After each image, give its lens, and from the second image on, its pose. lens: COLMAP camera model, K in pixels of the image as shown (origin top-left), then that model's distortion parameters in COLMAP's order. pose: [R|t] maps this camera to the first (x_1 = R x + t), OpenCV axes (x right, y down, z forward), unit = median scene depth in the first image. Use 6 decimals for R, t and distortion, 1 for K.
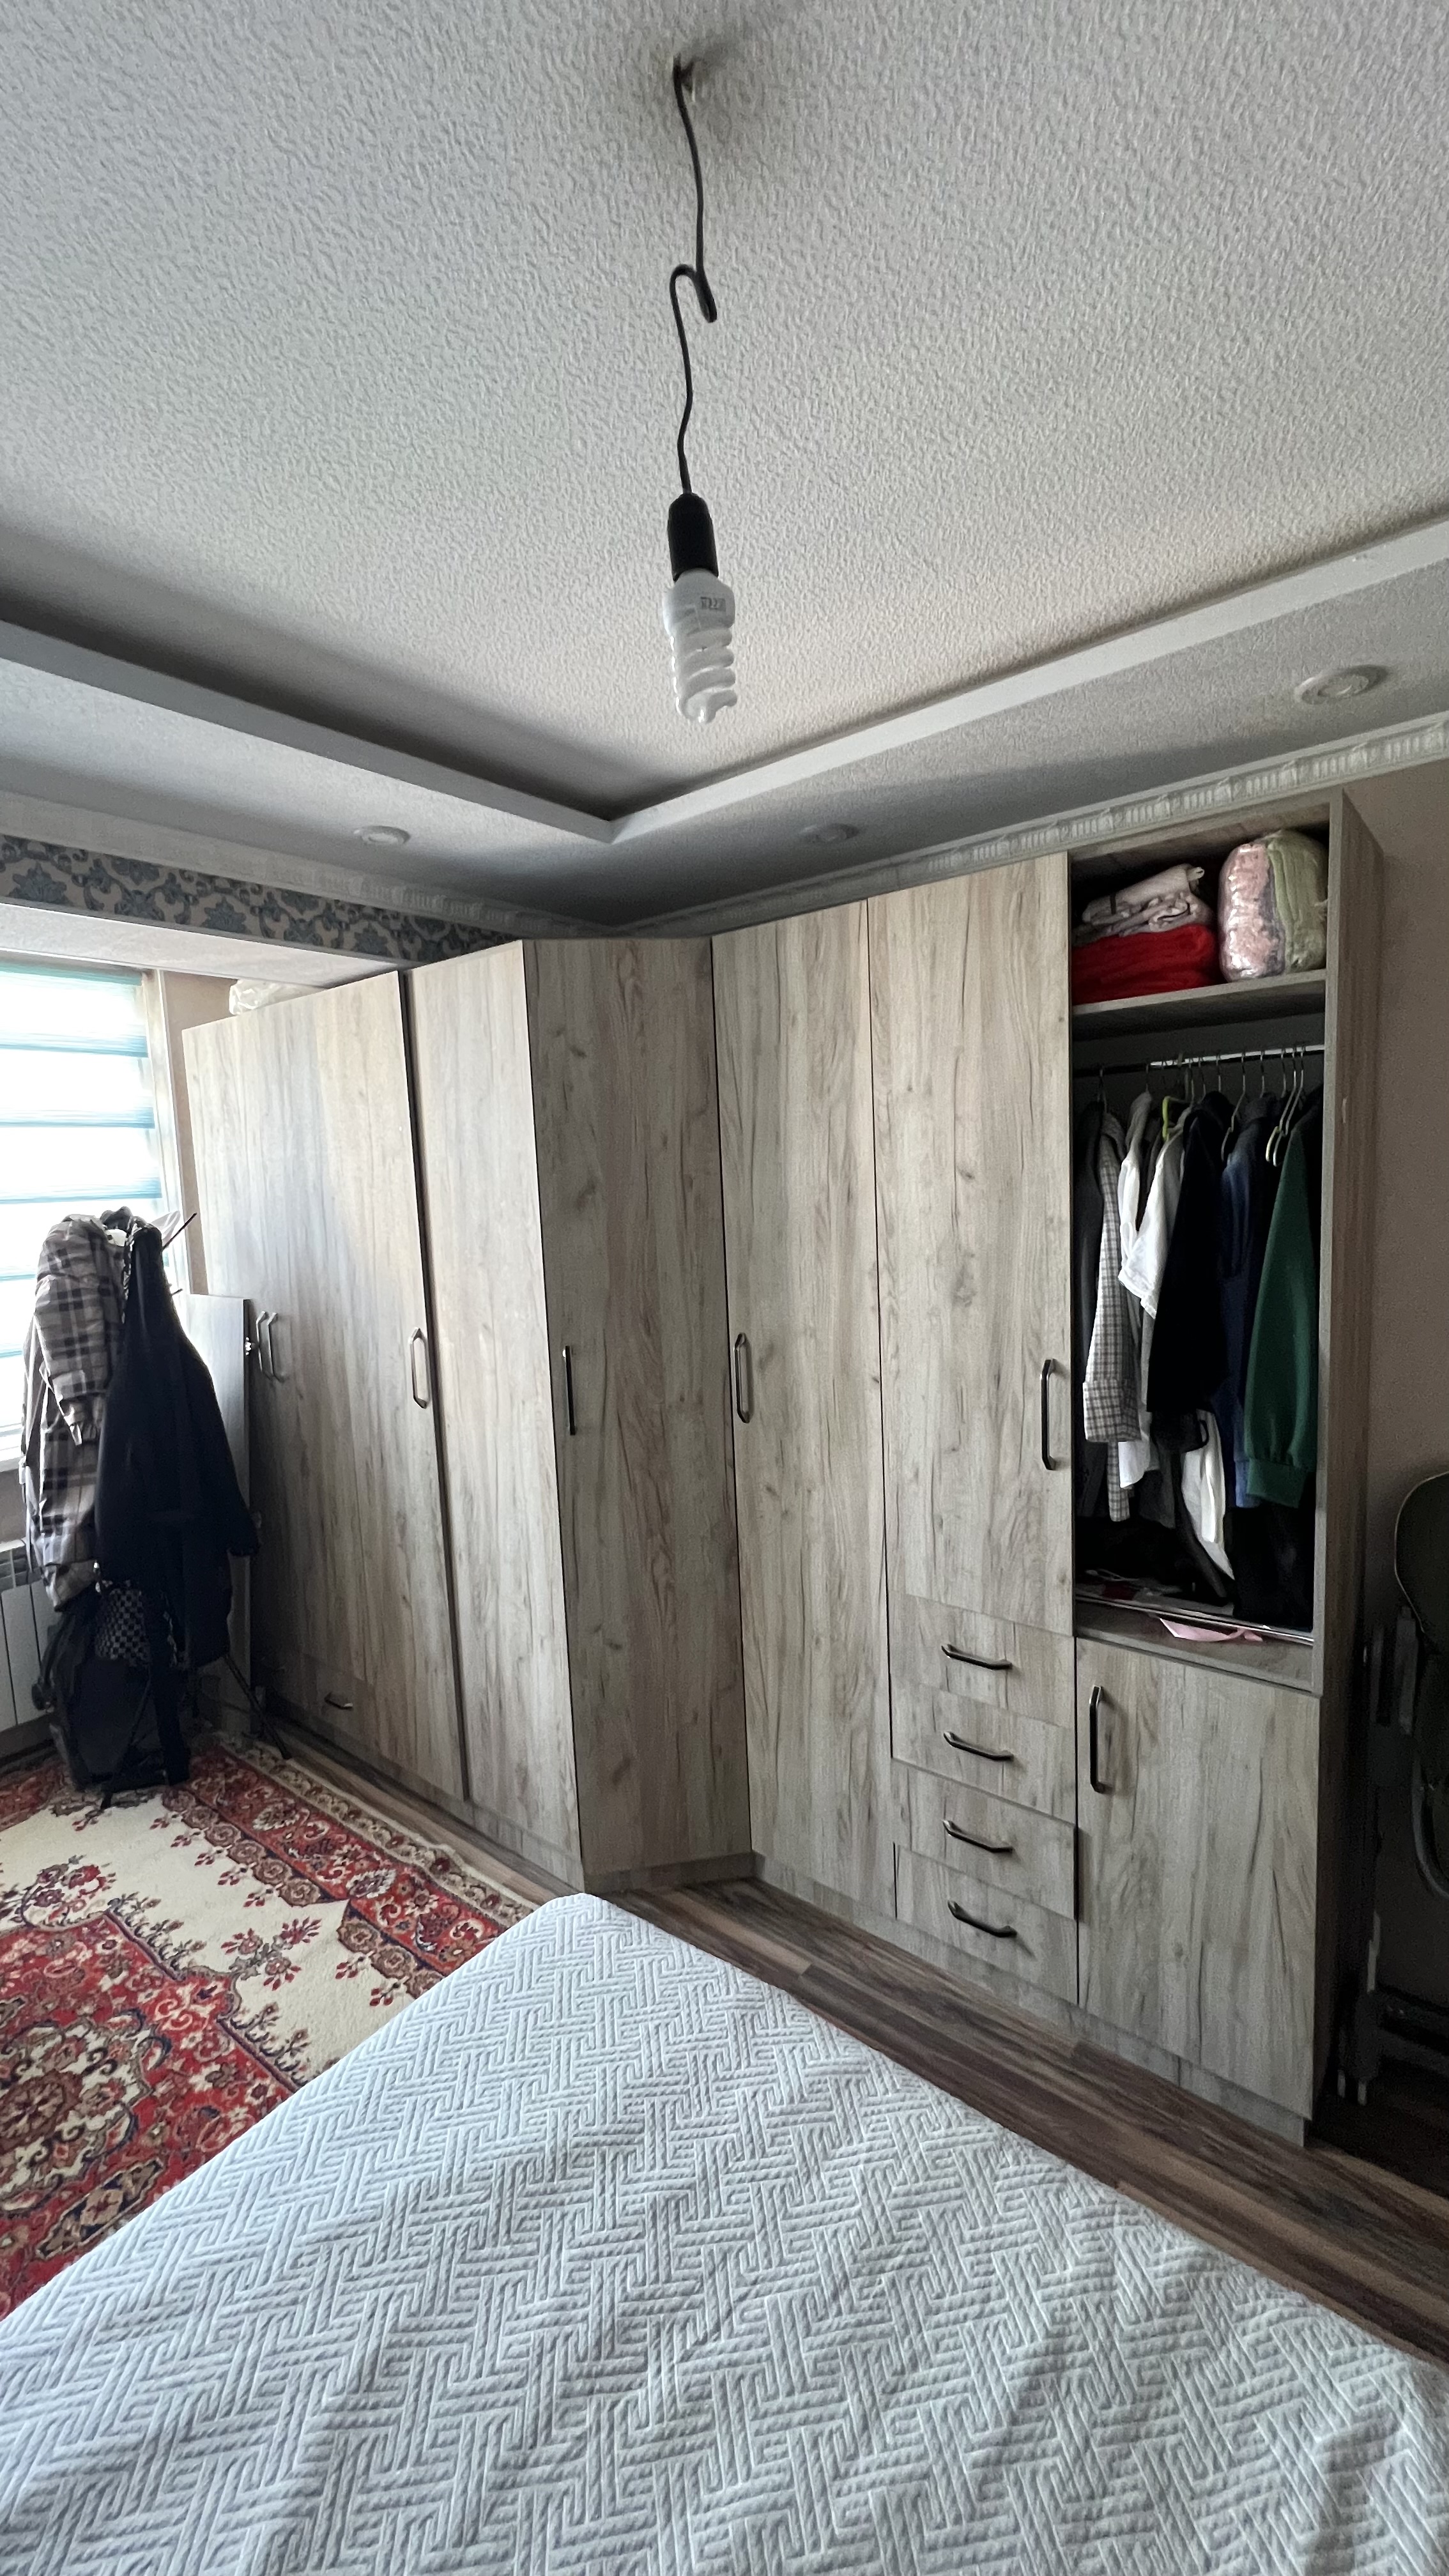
lens RADIAL K [[1020.9, 0, 741.6], [0, 1020.9, 1280.0], [0, 0, 1]] dist [-0.021026, 0.005354]
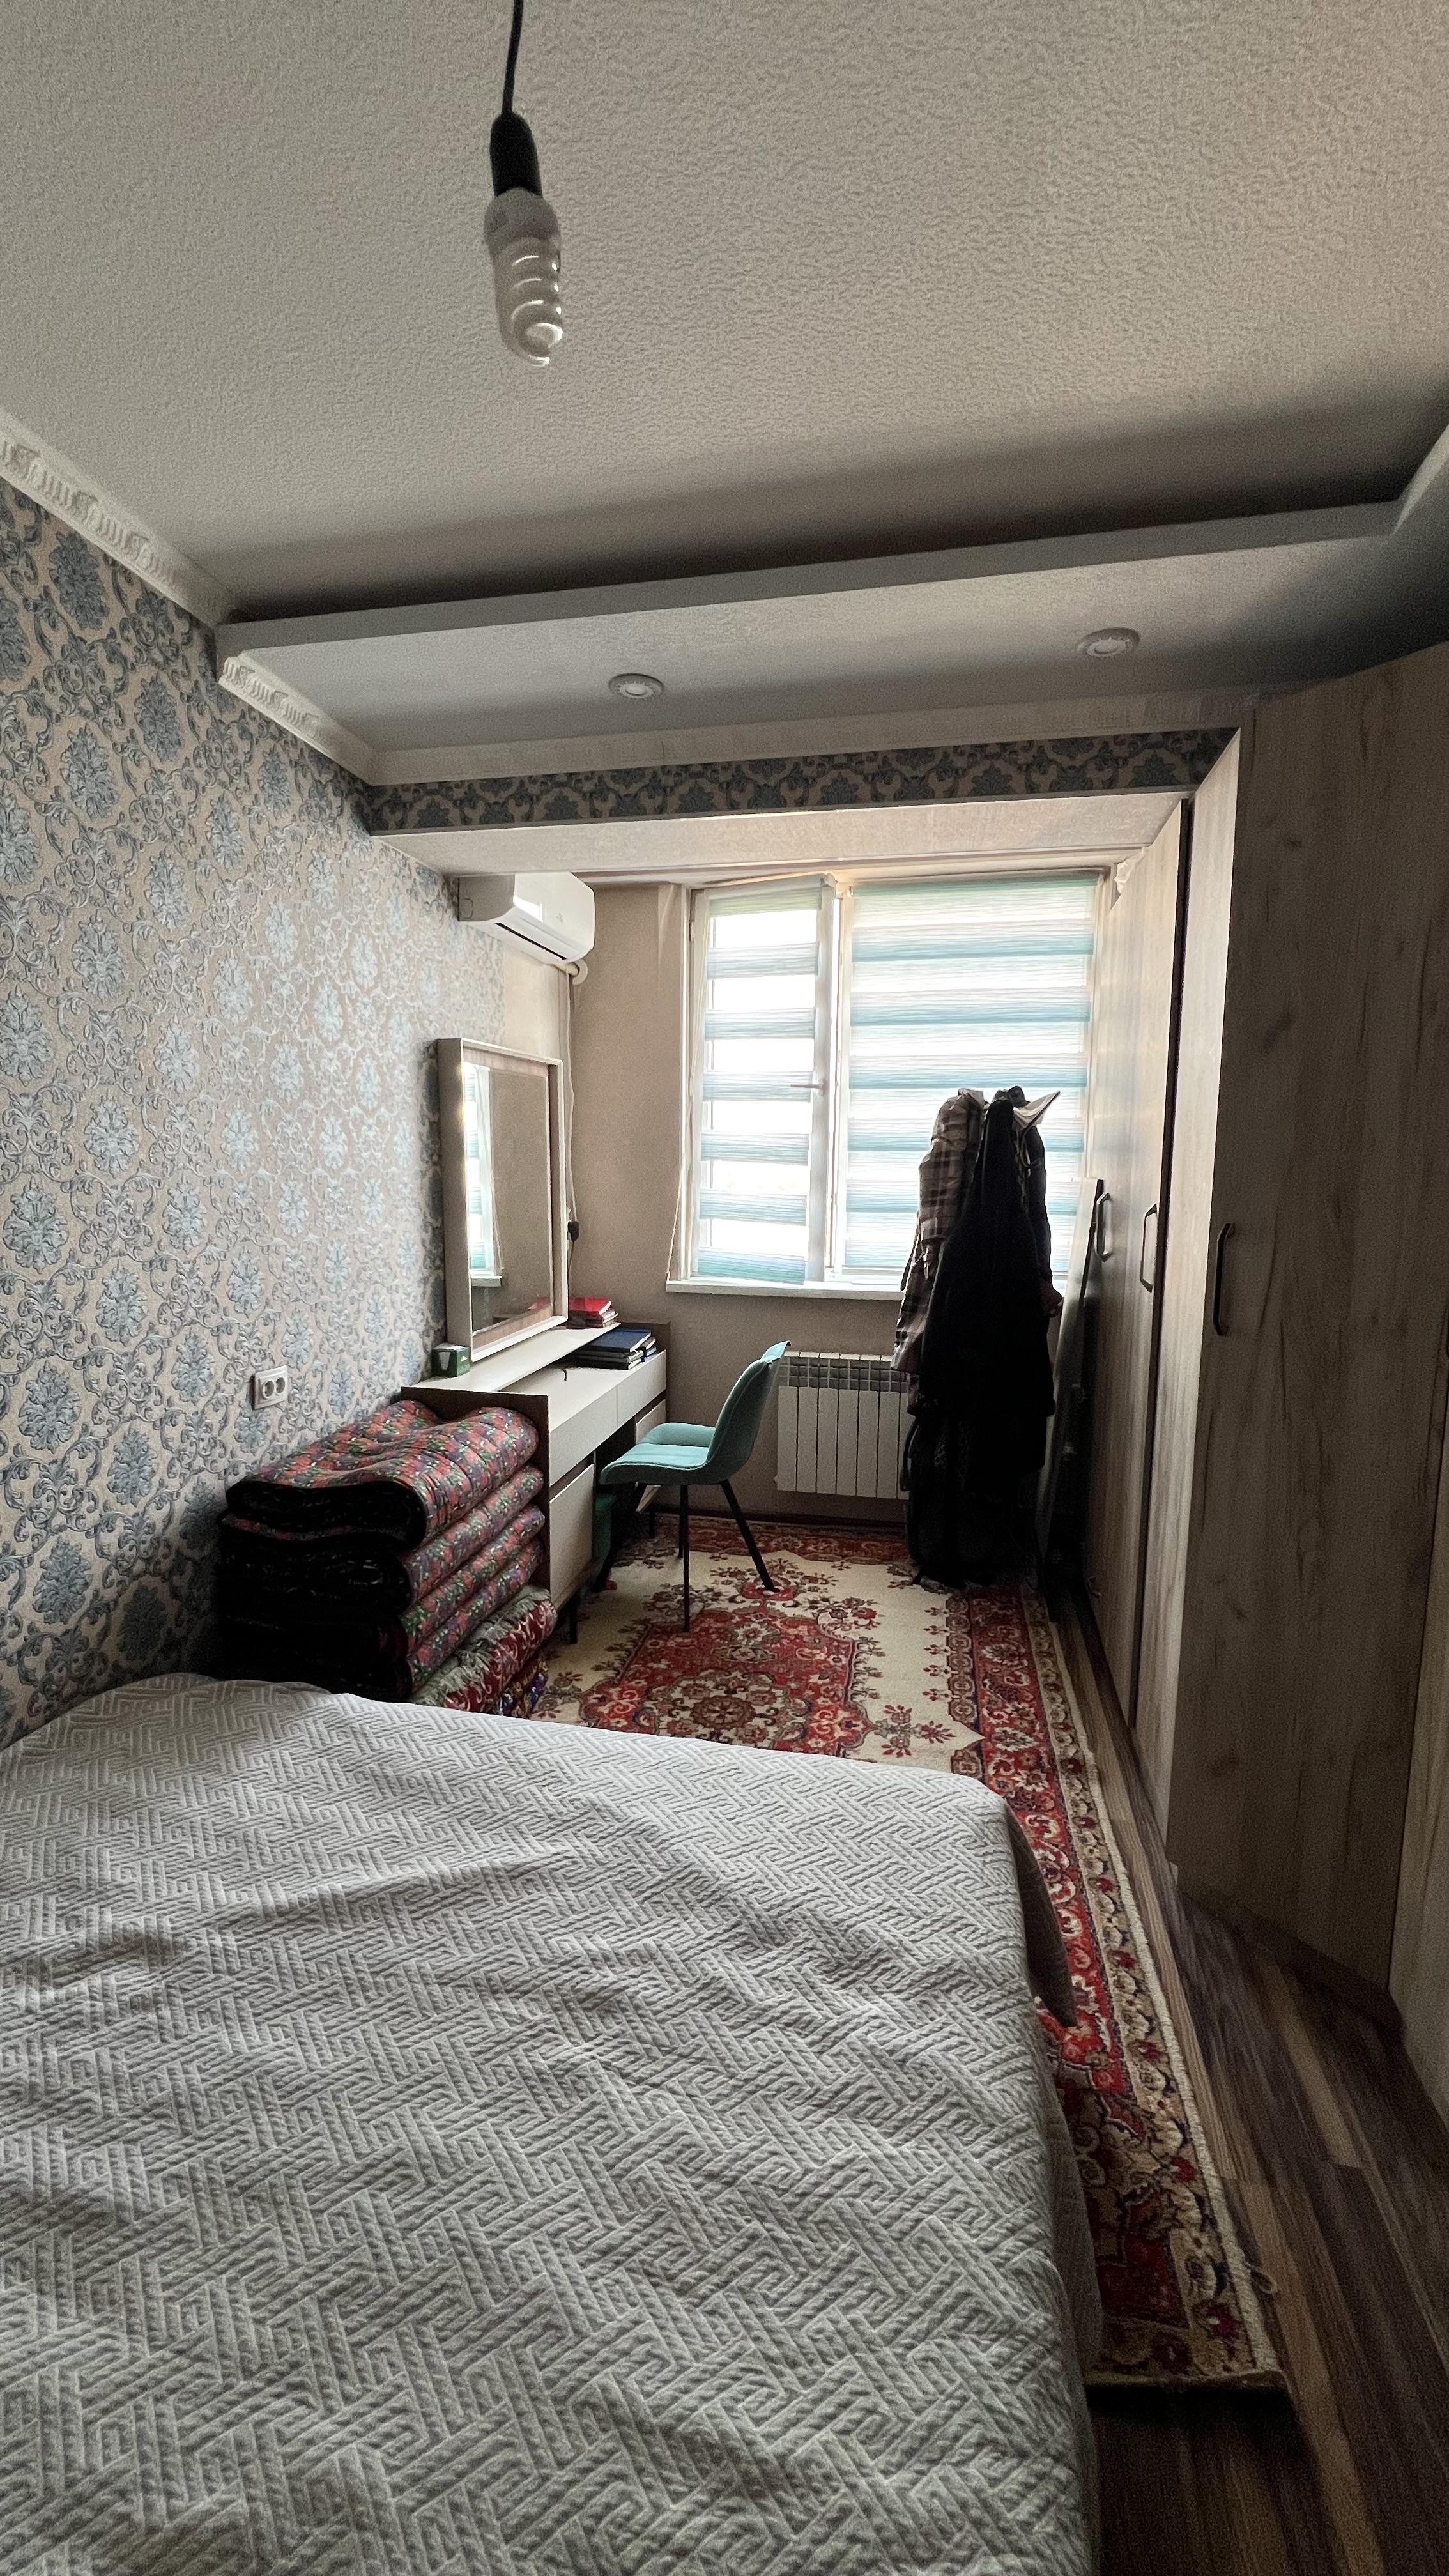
lens RADIAL K [[1027.3, 0, 726.7], [0, 1027.3, 1287.7], [0, 0, 1]] dist [-0.001788, 0.000334]
pose [[0.436187, 0.160864, -0.885361, 0.417576], [-0.120191, 0.985491, 0.119843, 0.070332], [0.891793, 0.054139, 0.449192, 0.304513]]
